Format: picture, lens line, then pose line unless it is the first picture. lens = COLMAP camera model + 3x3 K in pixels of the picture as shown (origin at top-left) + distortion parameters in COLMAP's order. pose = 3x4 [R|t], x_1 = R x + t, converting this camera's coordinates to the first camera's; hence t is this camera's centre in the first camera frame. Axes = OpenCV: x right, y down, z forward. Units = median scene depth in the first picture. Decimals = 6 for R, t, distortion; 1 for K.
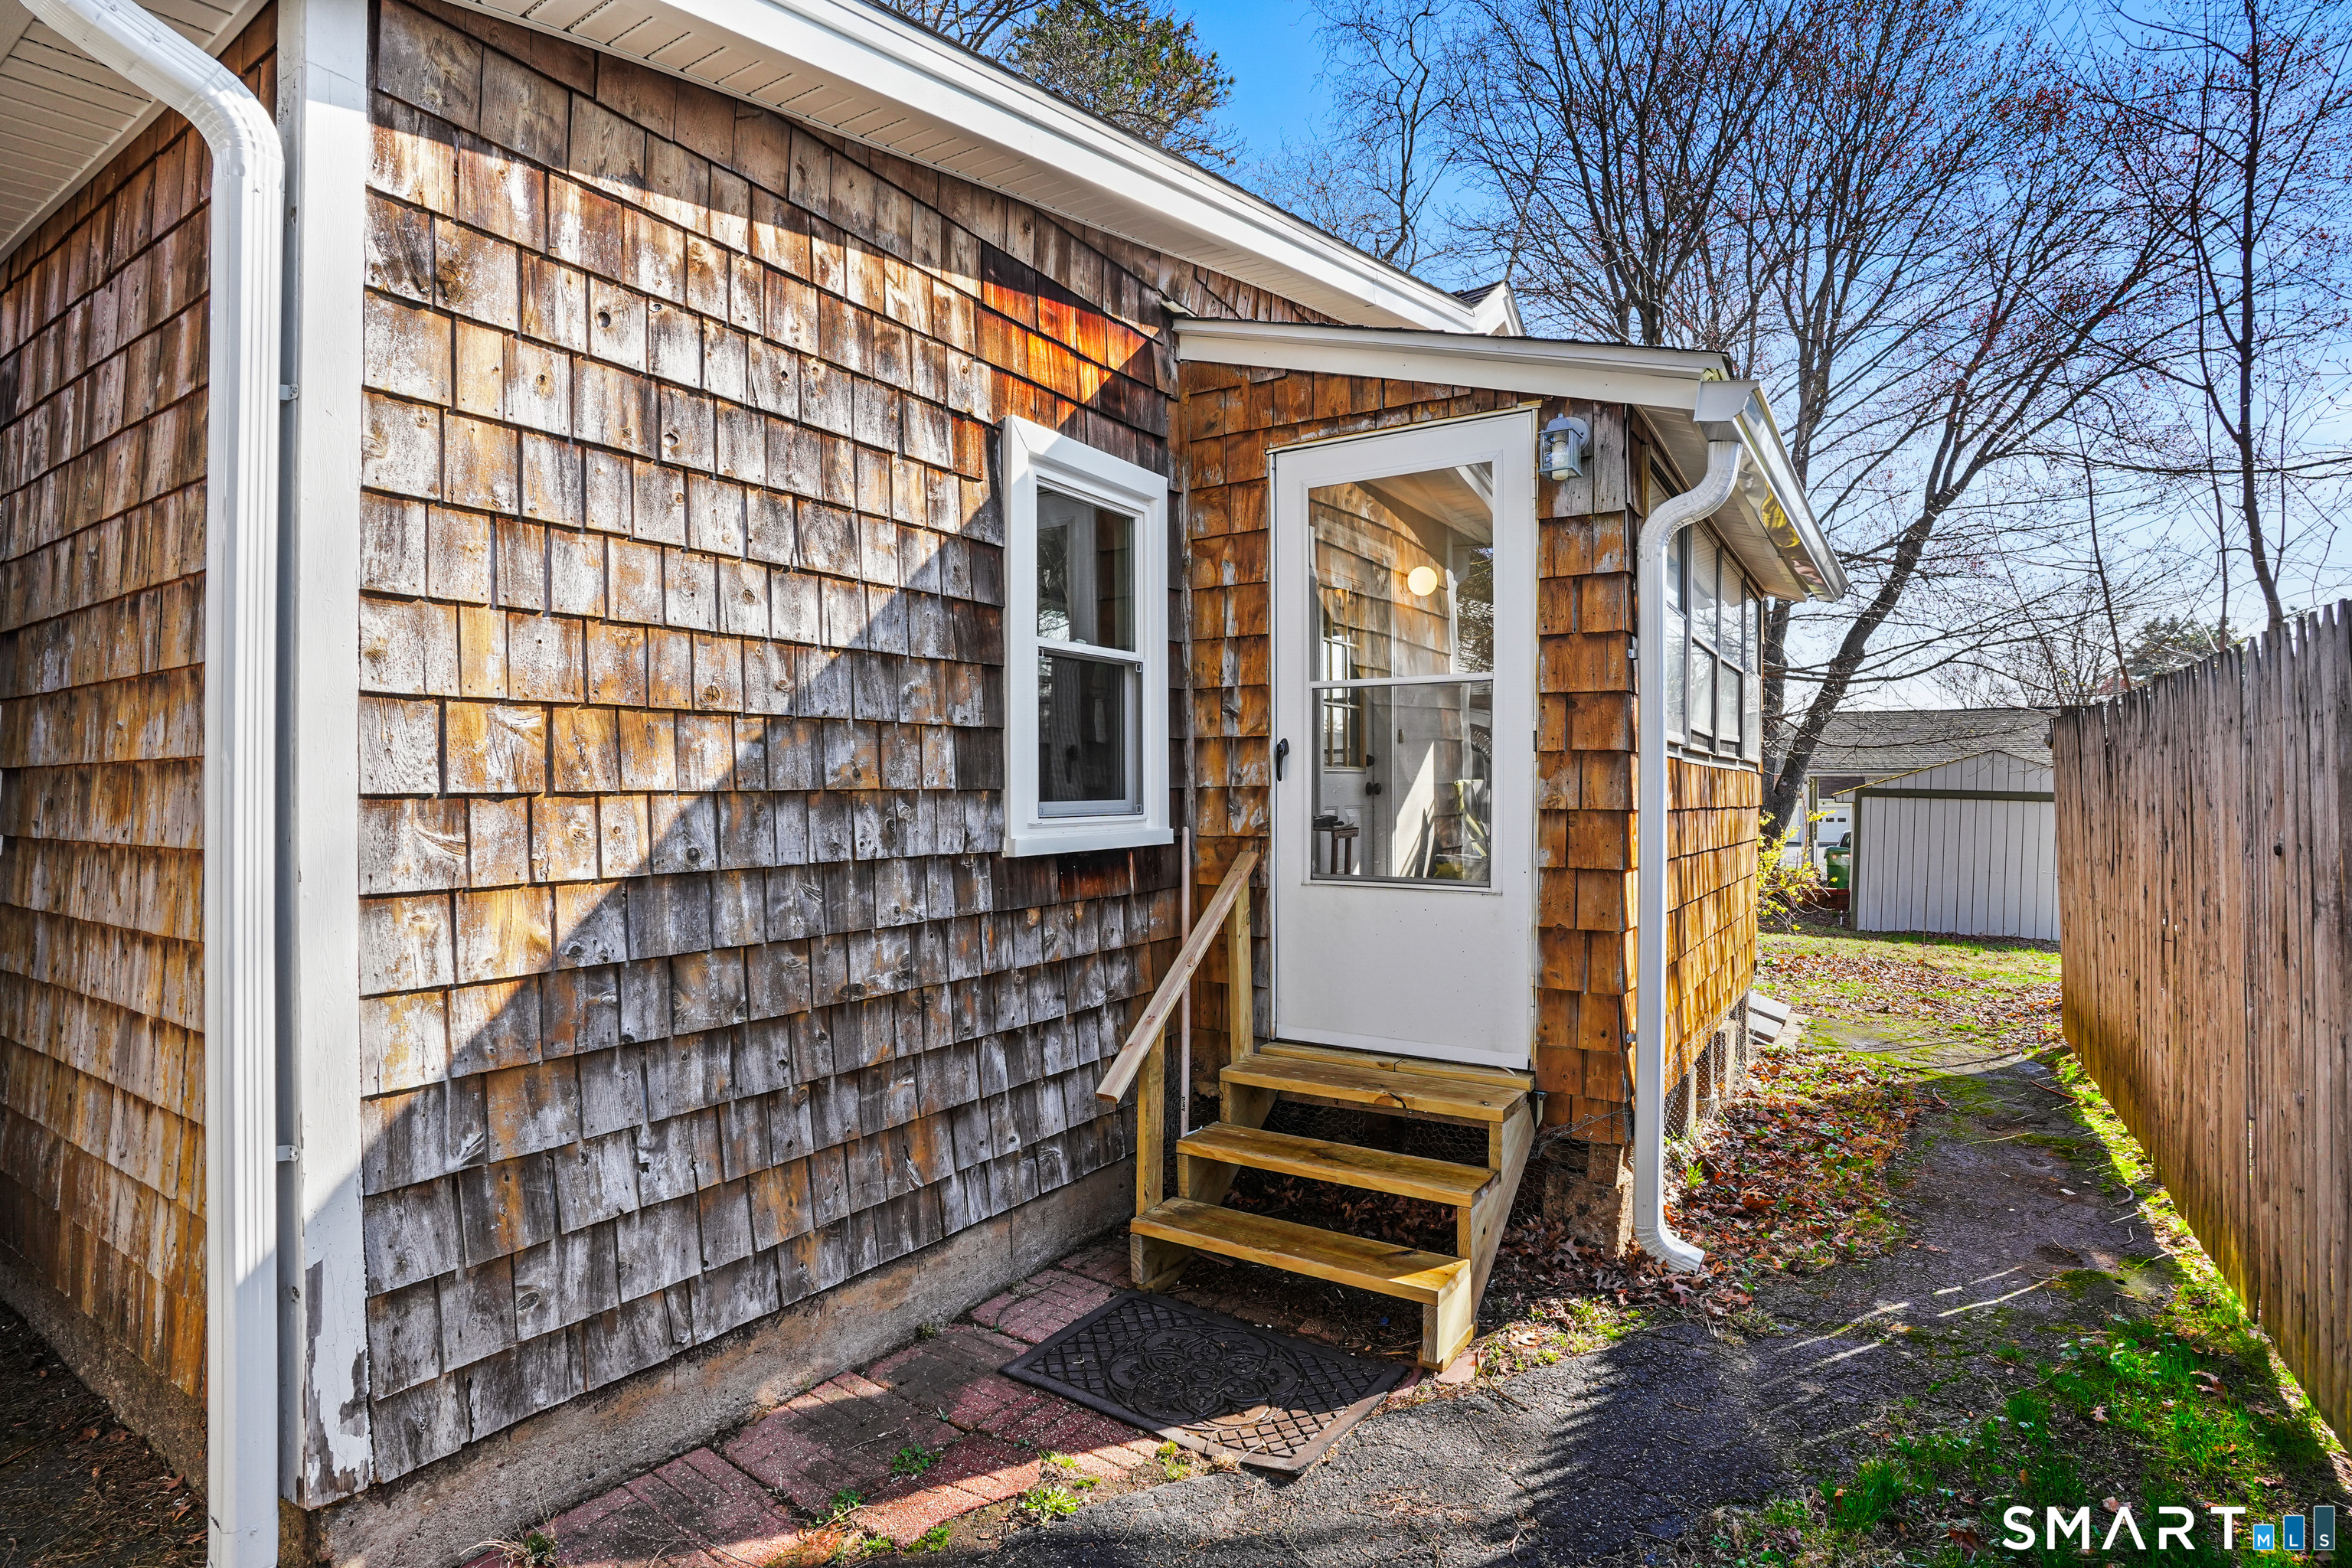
lens RADIAL K [[1161.9, 0, 1165.5], [0, 1161.9, 793.2], [0, 0, 1]] dist [-0.075176, 0.033259]
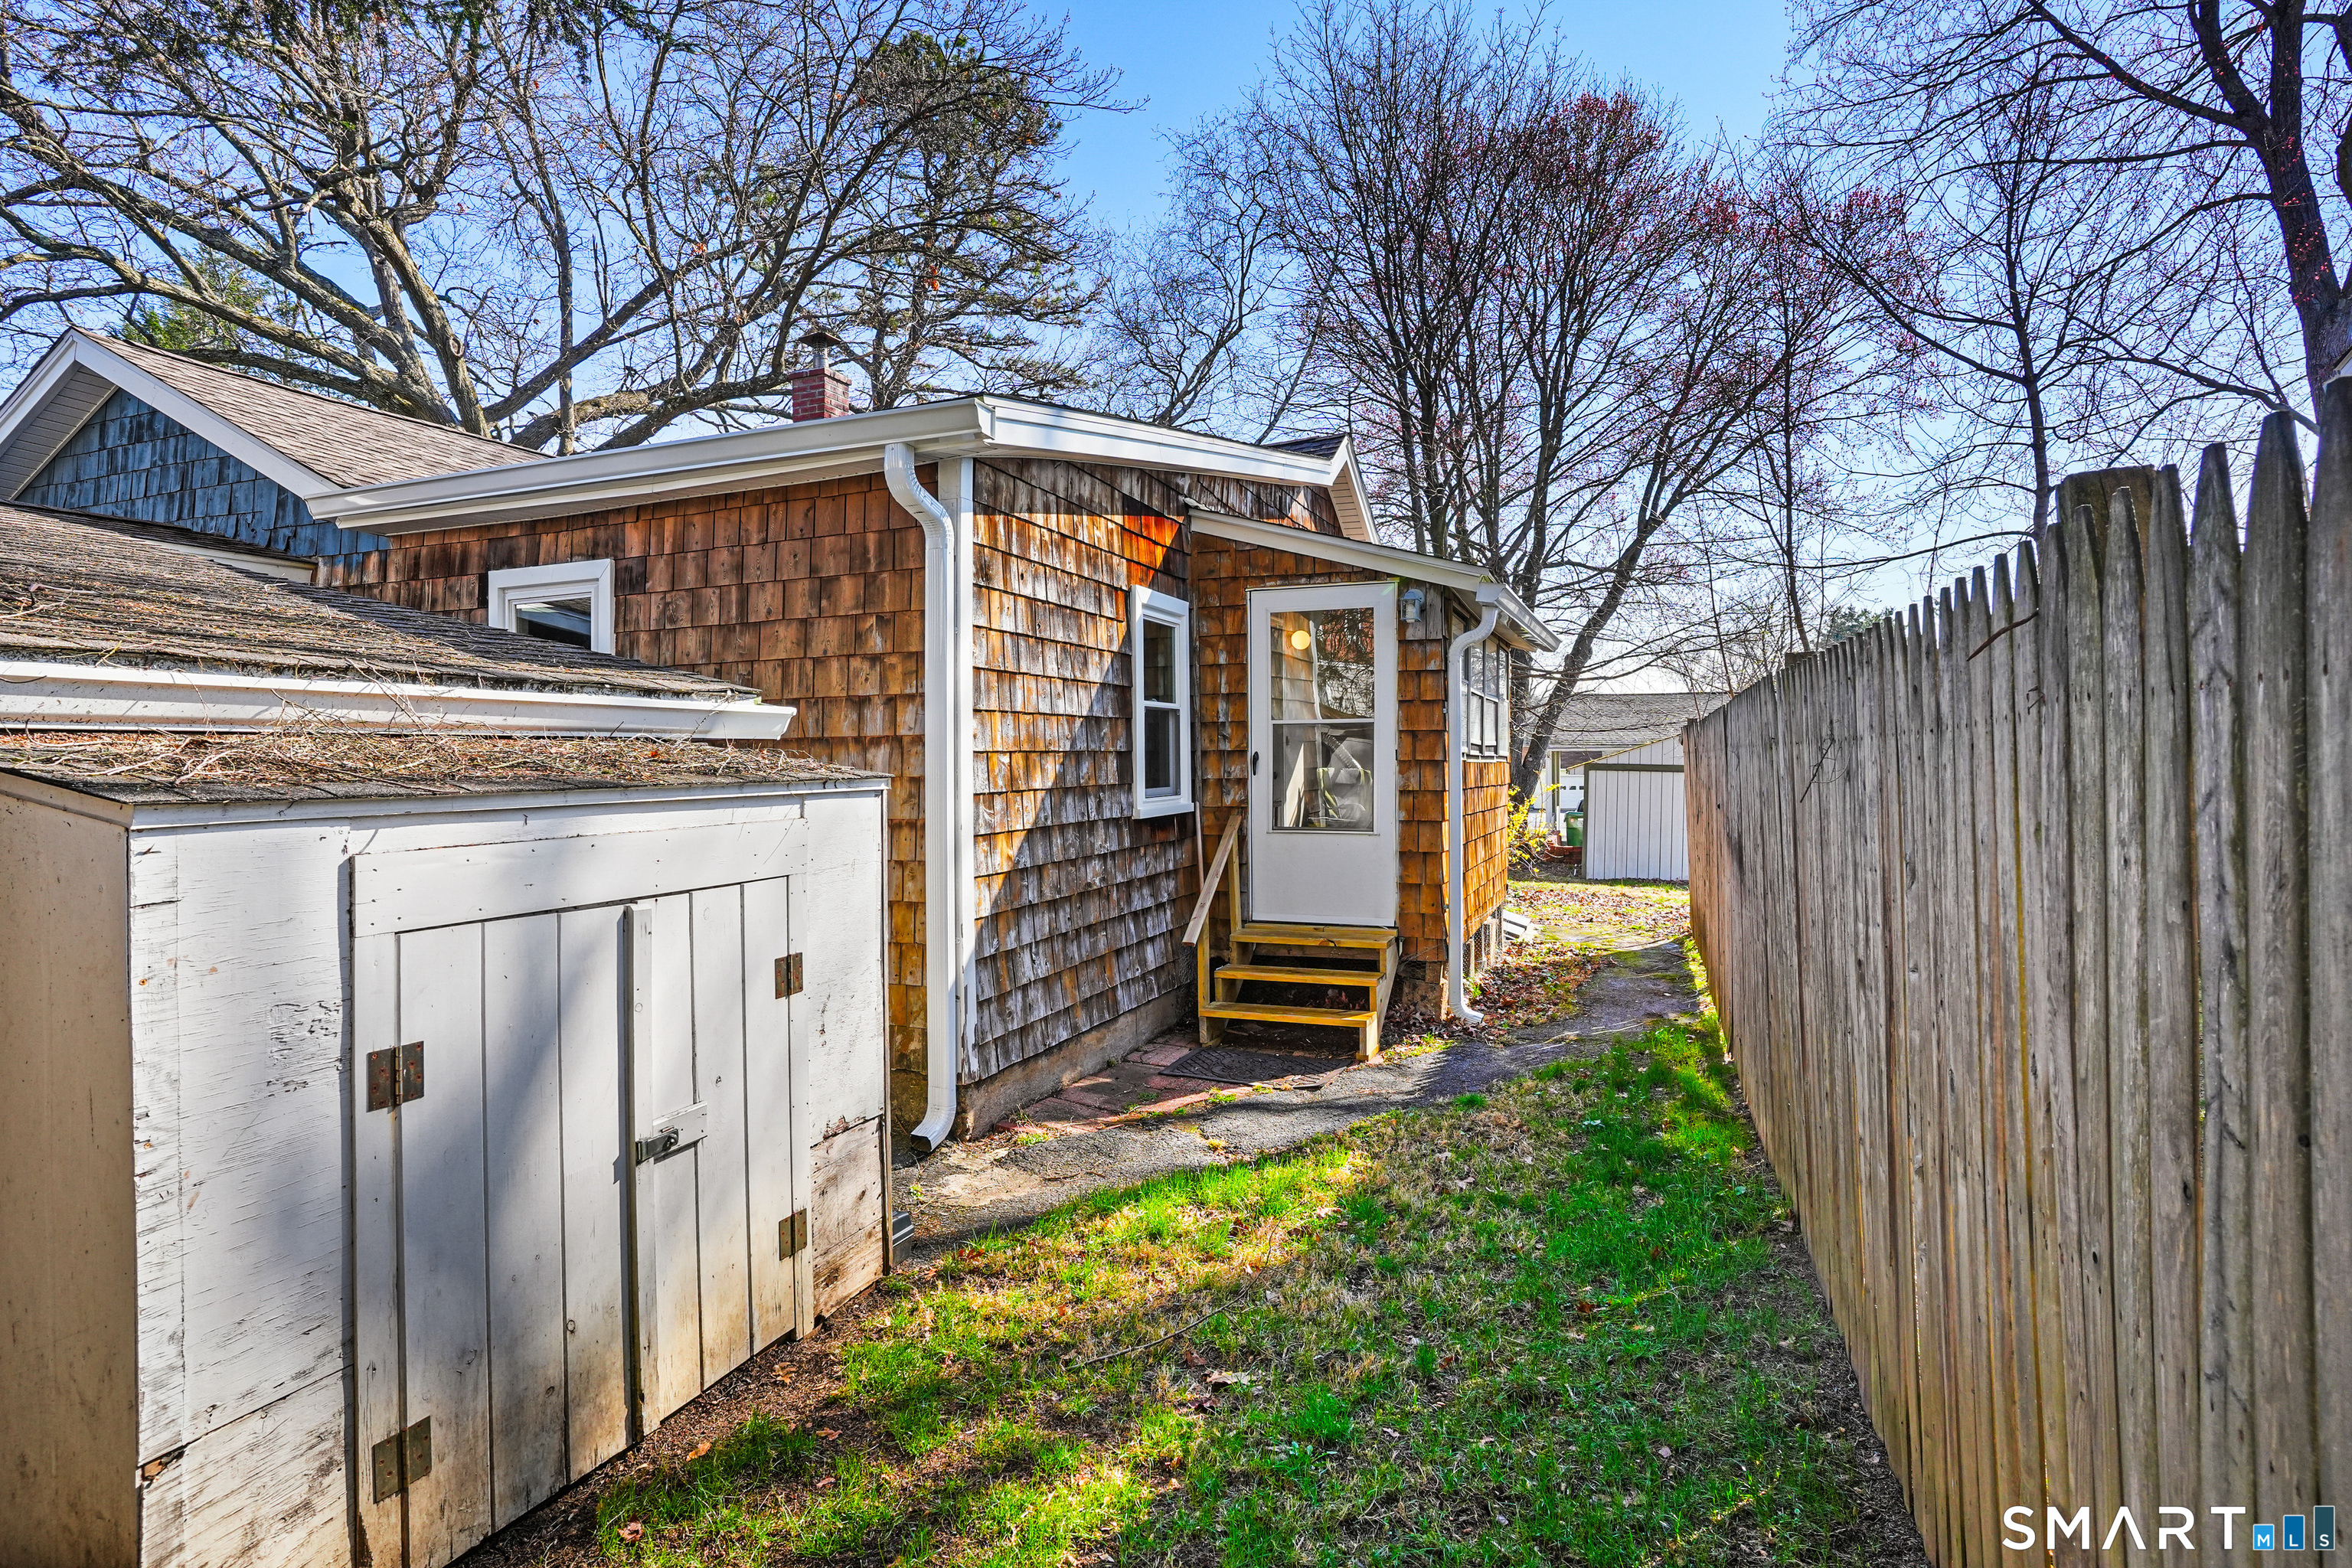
lens RADIAL K [[1161.9, 0, 1157.6], [0, 1161.9, 765.9], [0, 0, 1]] dist [-0.075176, 0.033259]
pose [[0.983424, -0.007983, 0.181144, -0.419993], [0.008147, 0.999967, -0.000163, -0.029838], [-0.181136, 0.001636, 0.983457, -0.825591]]
